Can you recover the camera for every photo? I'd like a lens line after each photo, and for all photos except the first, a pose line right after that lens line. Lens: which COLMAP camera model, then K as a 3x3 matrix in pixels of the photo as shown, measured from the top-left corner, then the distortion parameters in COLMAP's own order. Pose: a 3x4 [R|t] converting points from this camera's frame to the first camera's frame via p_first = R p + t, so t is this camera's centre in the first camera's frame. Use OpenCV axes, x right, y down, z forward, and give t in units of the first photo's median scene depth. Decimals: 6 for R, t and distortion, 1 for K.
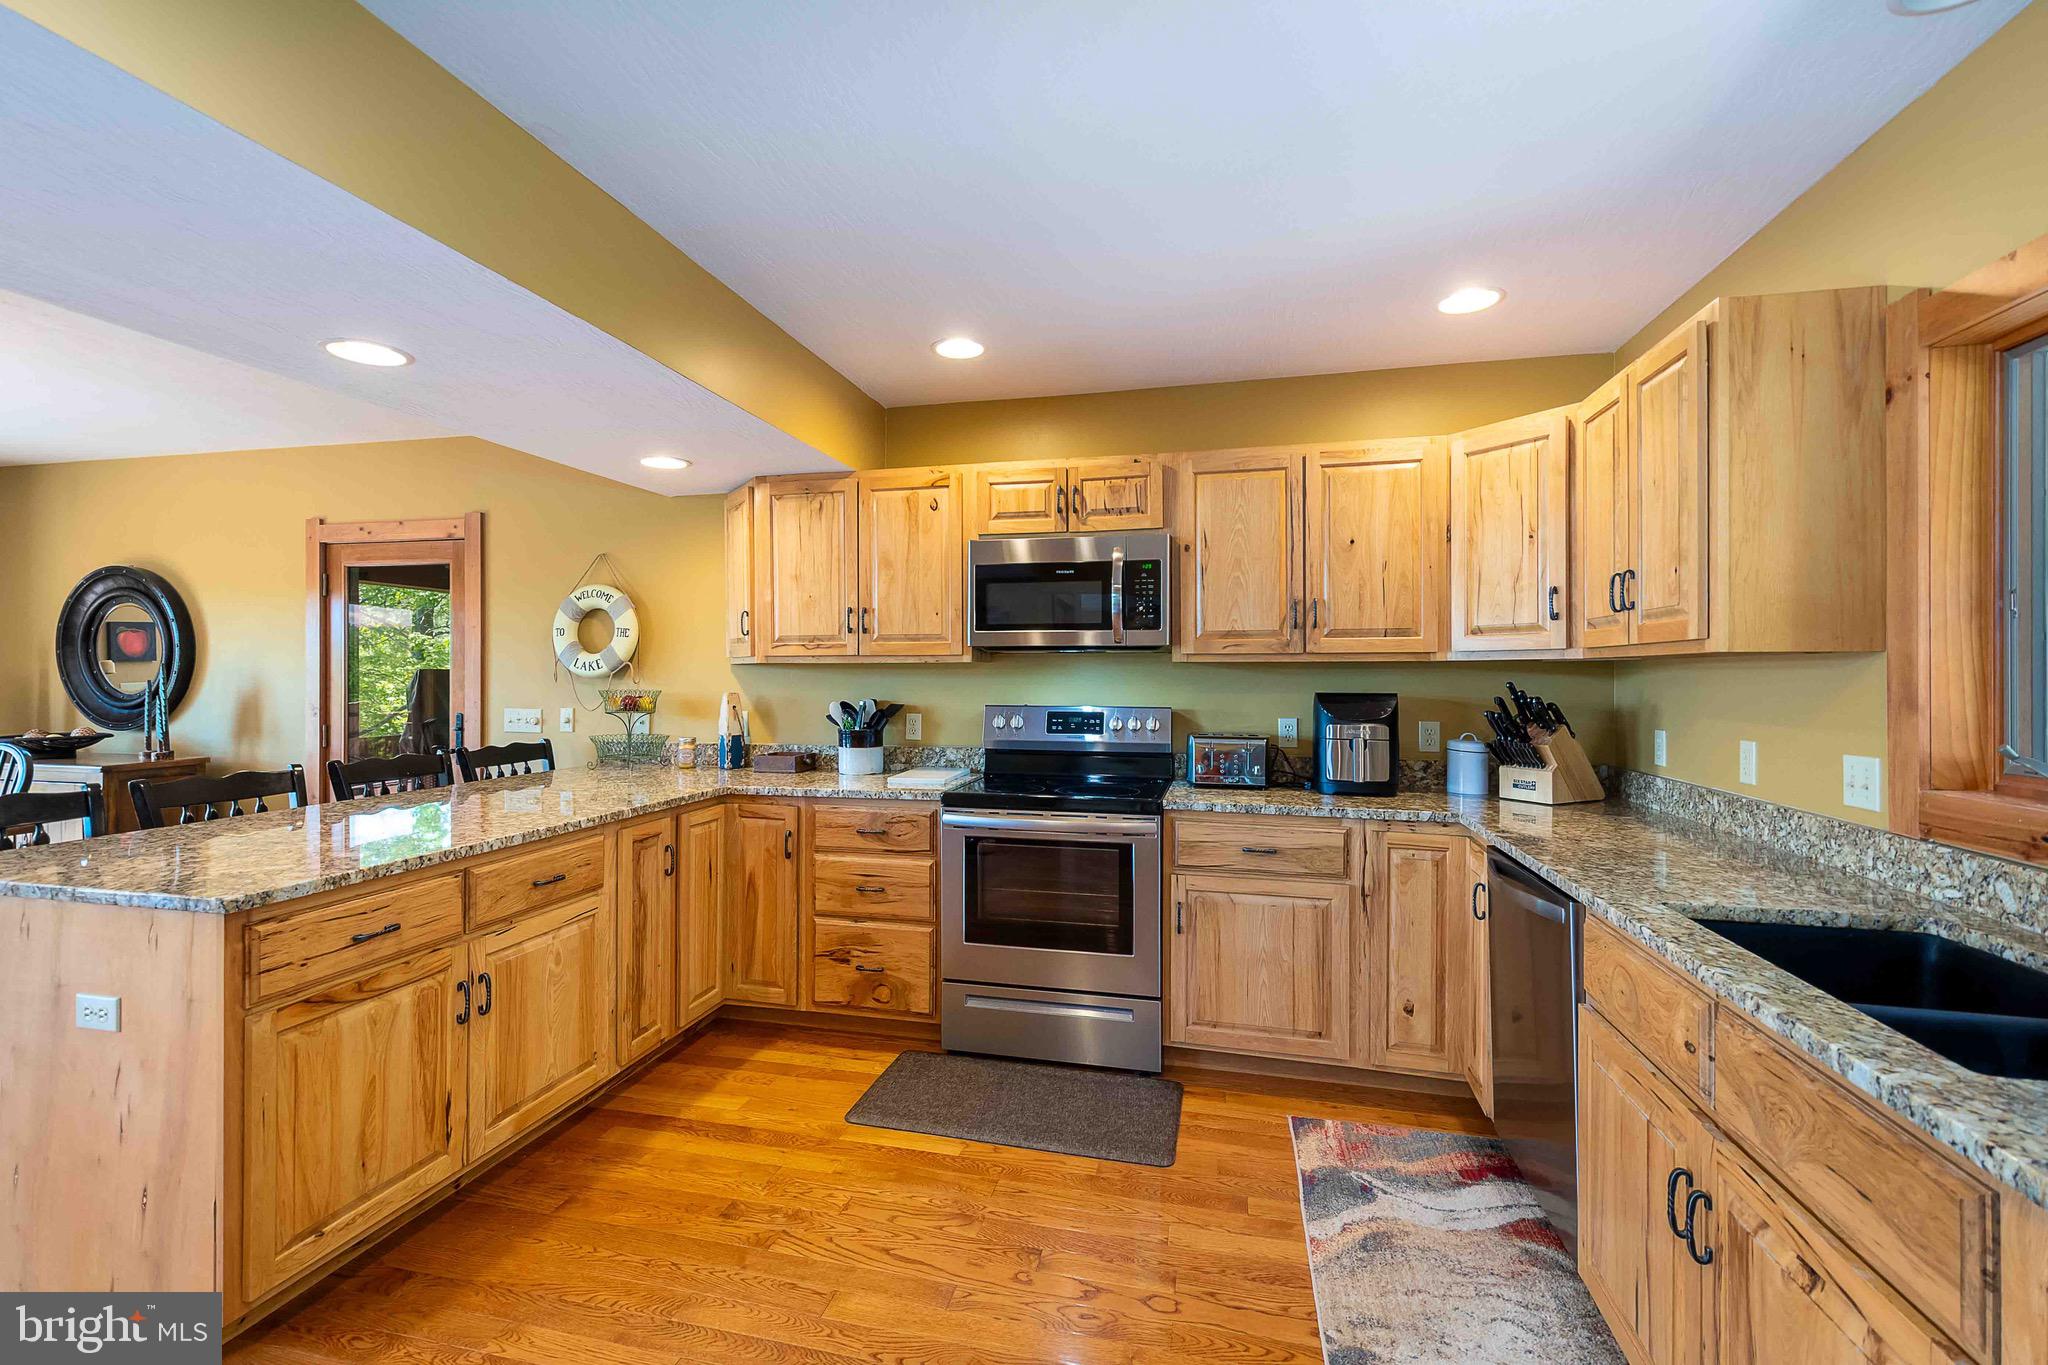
lens RADIAL K [[901.8, 0, 1017.8], [0, 901.8, 691.6], [0, 0, 1]] dist [0.016343, -0.007374]
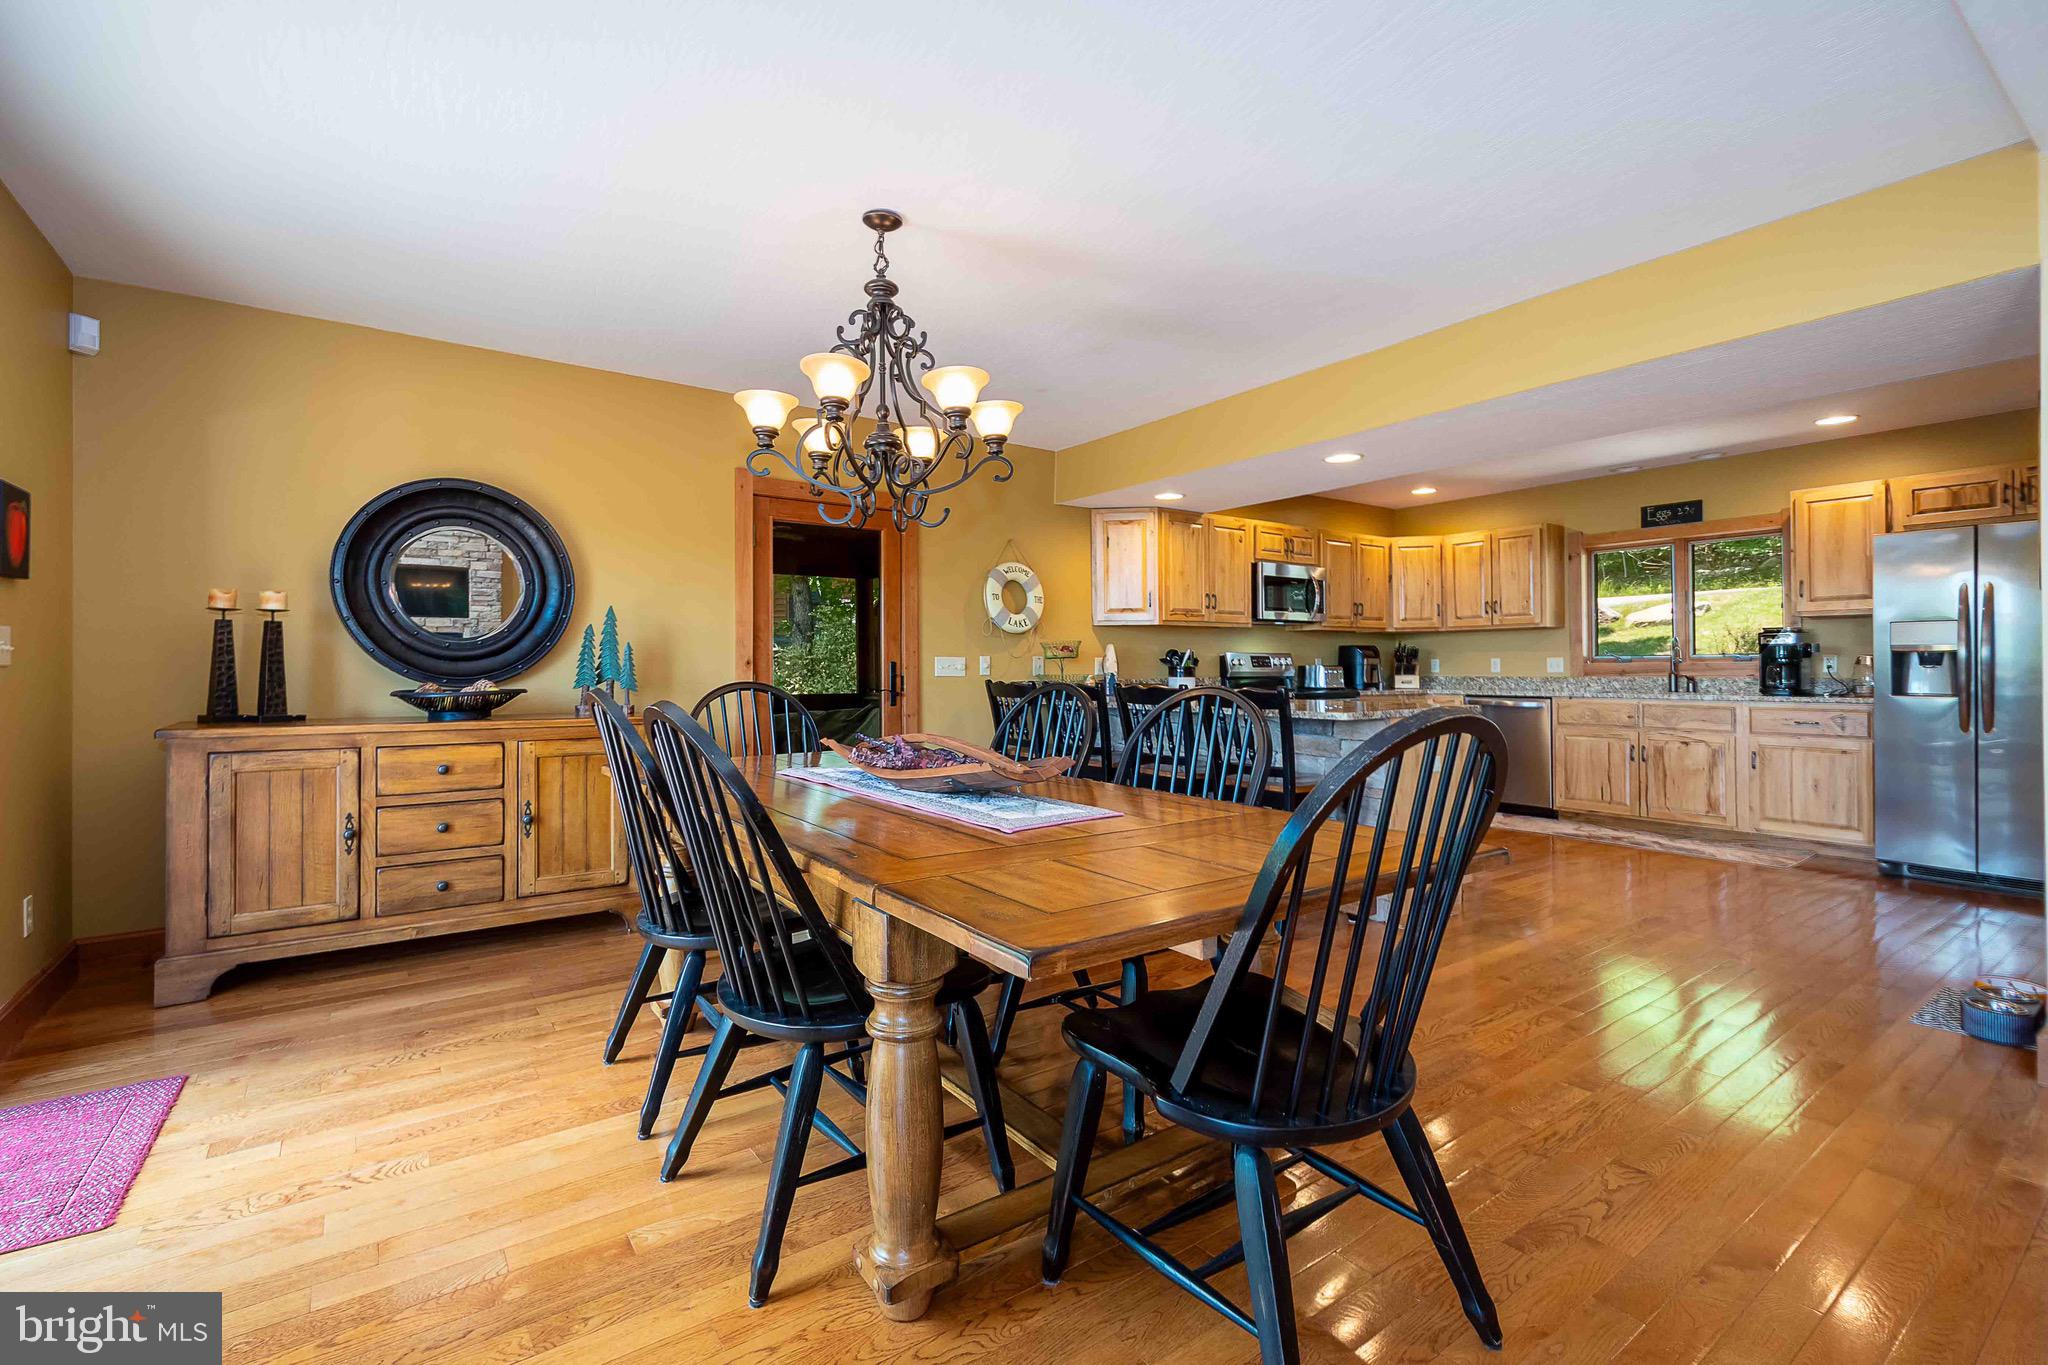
lens RADIAL K [[901.8, 0, 1006.3], [0, 901.8, 685.3], [0, 0, 1]] dist [0.016343, -0.007374]
pose [[0.650037, -0.019572, 0.759650, -2.016829], [0.022754, 0.999721, 0.006287, 0.070706], [-0.759562, 0.013198, 0.650301, 0.212322]]
